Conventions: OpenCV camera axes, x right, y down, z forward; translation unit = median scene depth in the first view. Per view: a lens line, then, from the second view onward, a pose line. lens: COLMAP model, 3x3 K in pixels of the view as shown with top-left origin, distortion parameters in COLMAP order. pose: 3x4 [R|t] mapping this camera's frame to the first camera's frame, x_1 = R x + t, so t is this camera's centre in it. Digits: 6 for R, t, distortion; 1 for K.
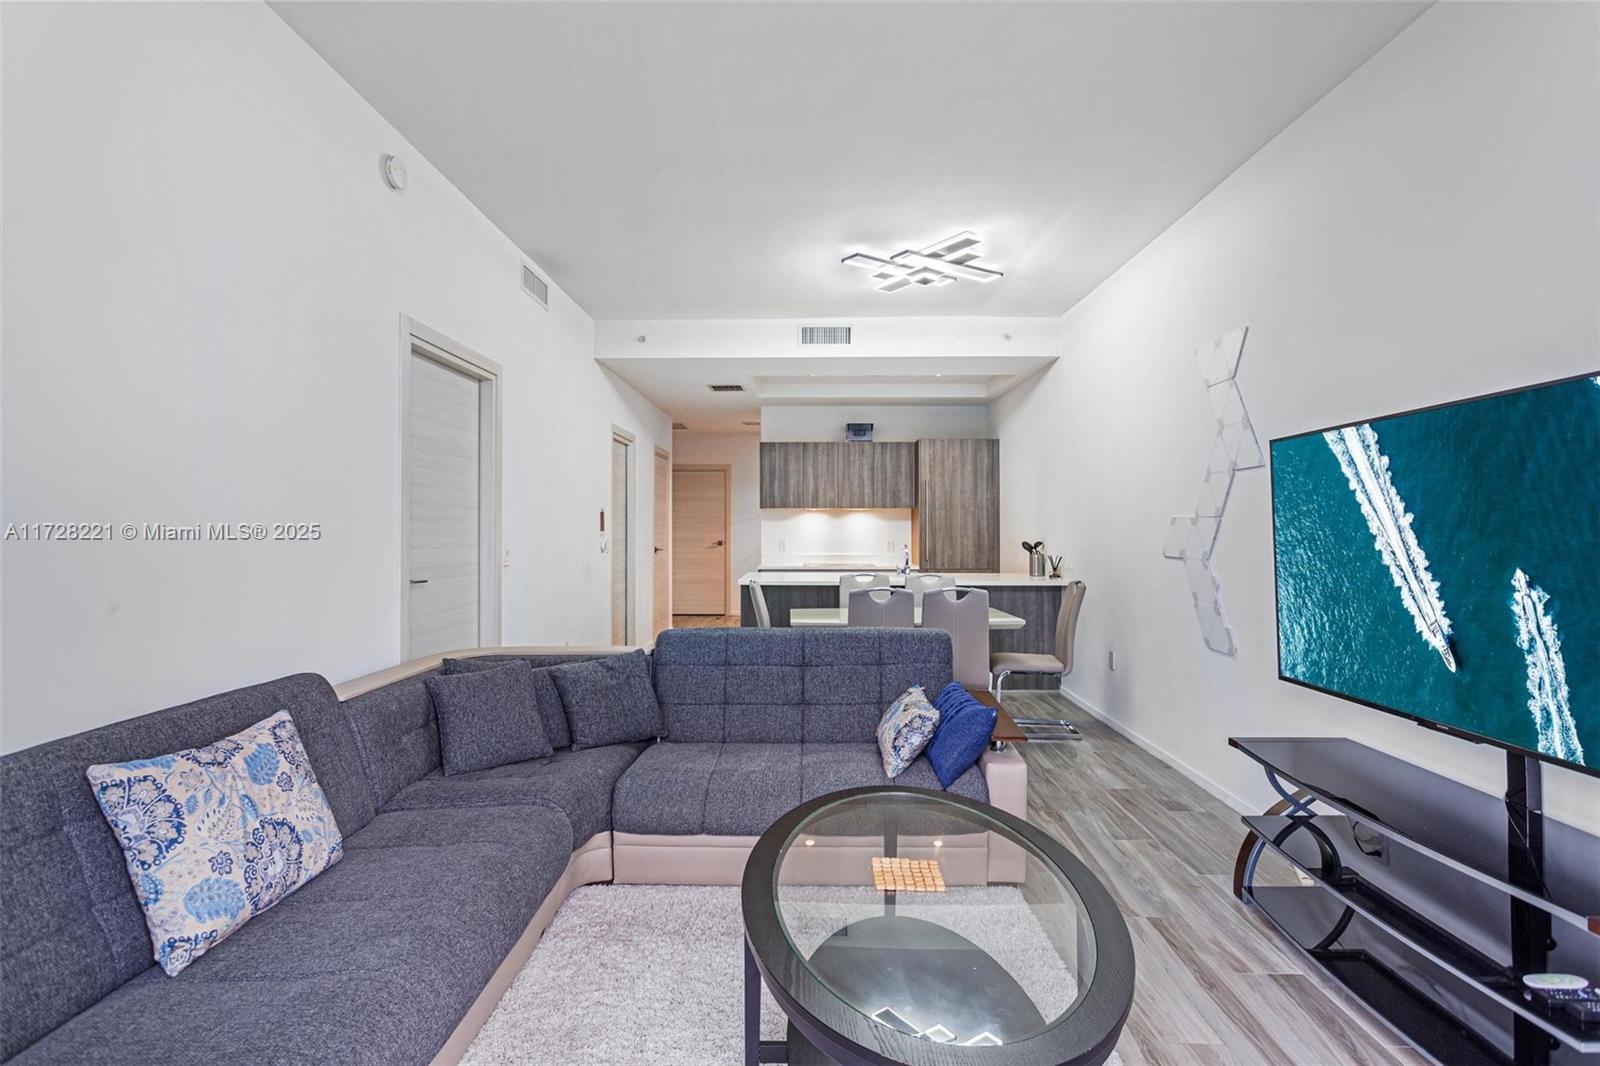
lens RADIAL K [[820.2, 0, 800.0], [0, 820.2, 533.0], [0, 0, 1]] dist [-0.001883, -0.000734]
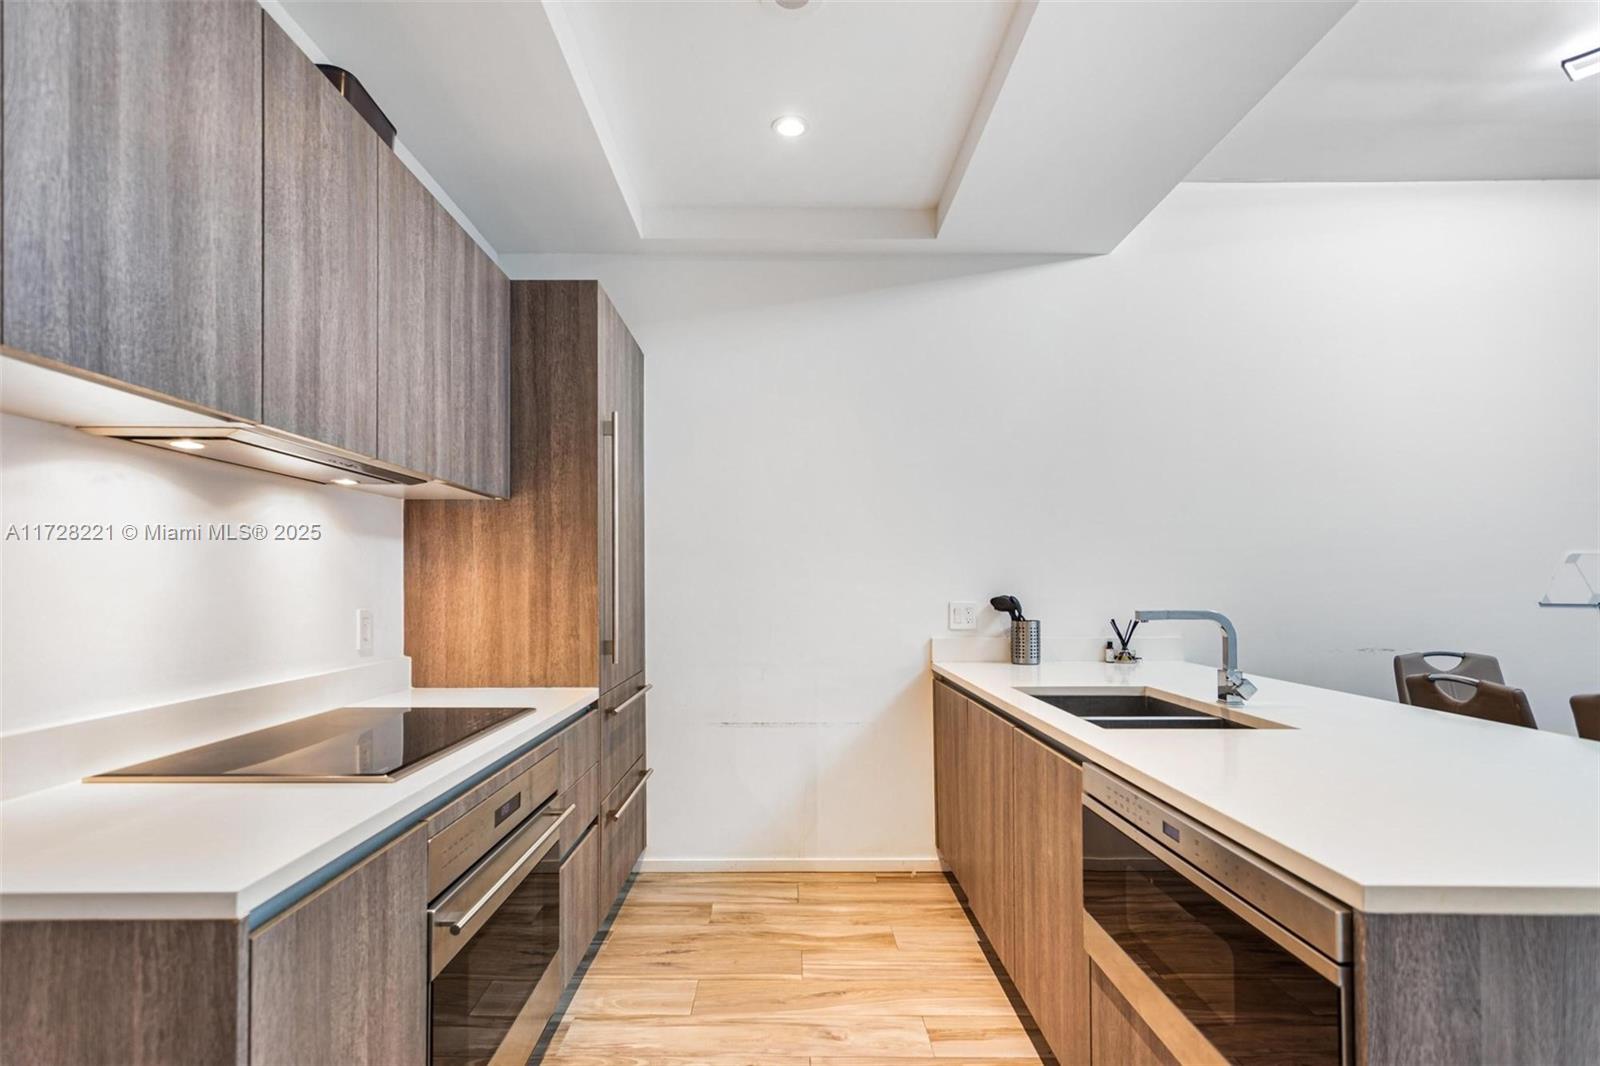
lens RADIAL K [[782.2, 0, 795.0], [0, 782.2, 558.2], [0, 0, 1]] dist [0.001295, 0.001267]
pose [[-0.015461, 0.029648, 0.999441, -0.146639], [0.009716, 0.999518, -0.029500, 0.000665], [-0.999833, 0.009254, -0.015742, 0.902958]]
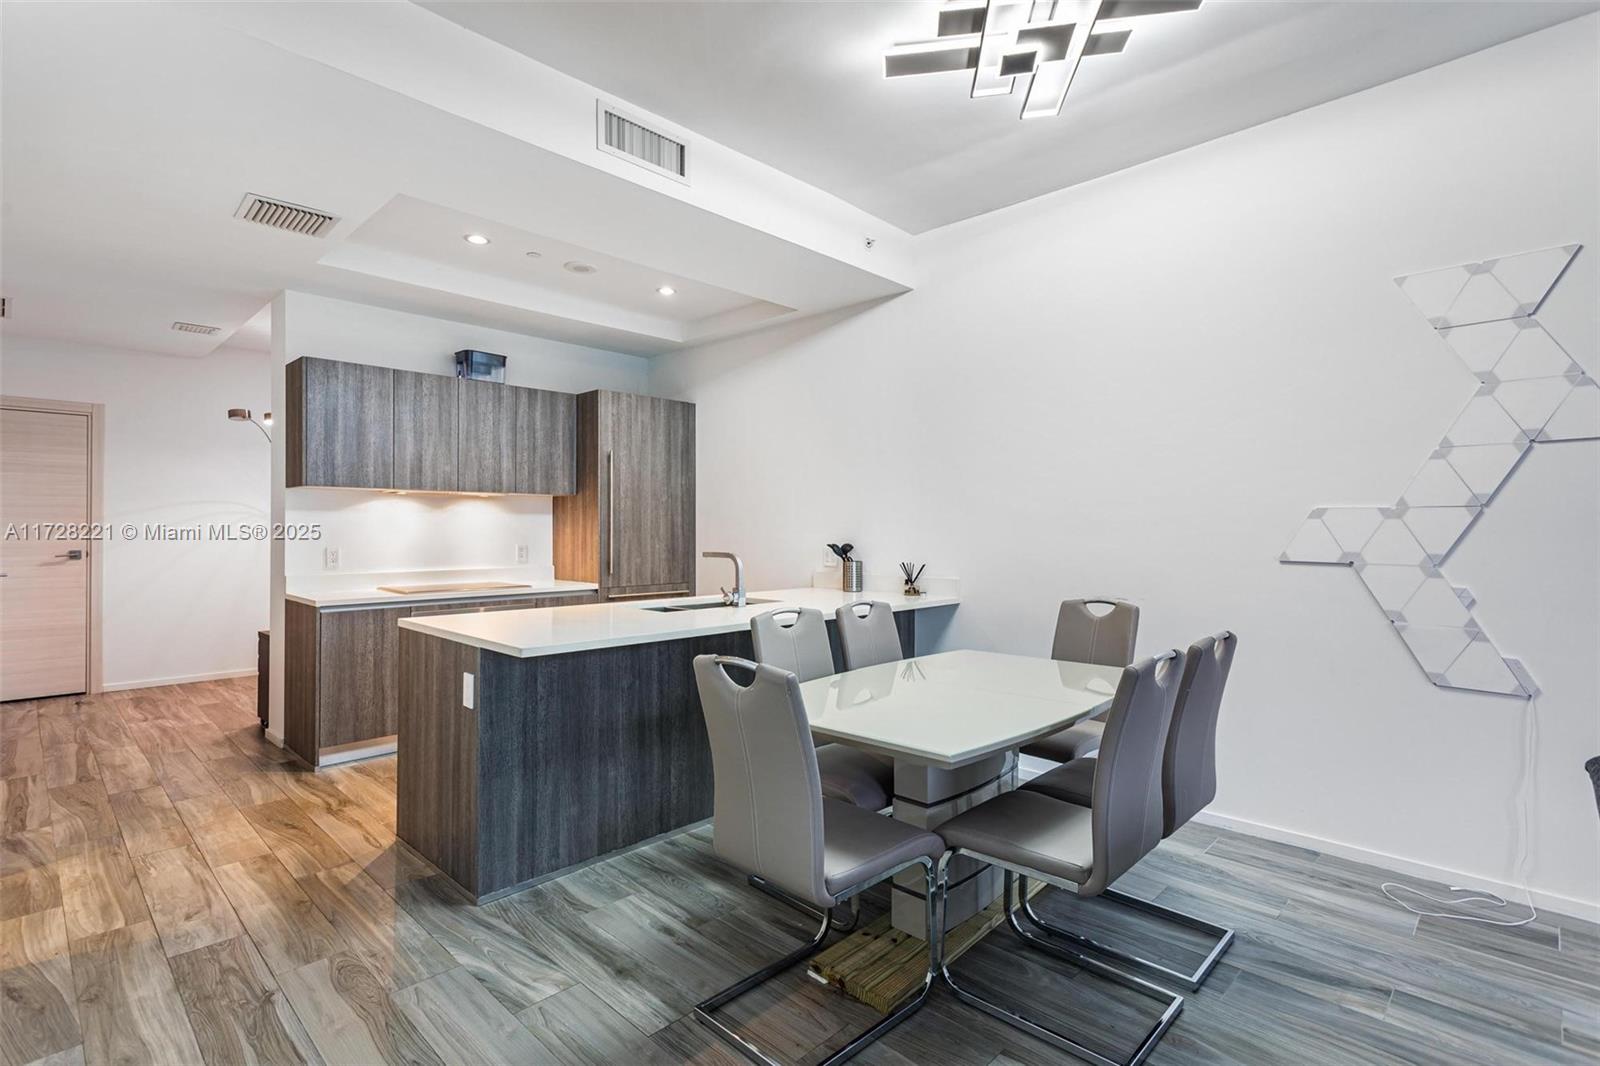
lens RADIAL K [[776.3, 0, 800.0], [0, 776.3, 533.0], [0, 0, 1]] dist [0.005025, 0.001347]
pose [[0.689246, -0.002433, 0.724524, -0.186847], [0.004776, 0.999988, -0.001185, 0.001379], [-0.724512, 0.004277, 0.689249, 0.444217]]
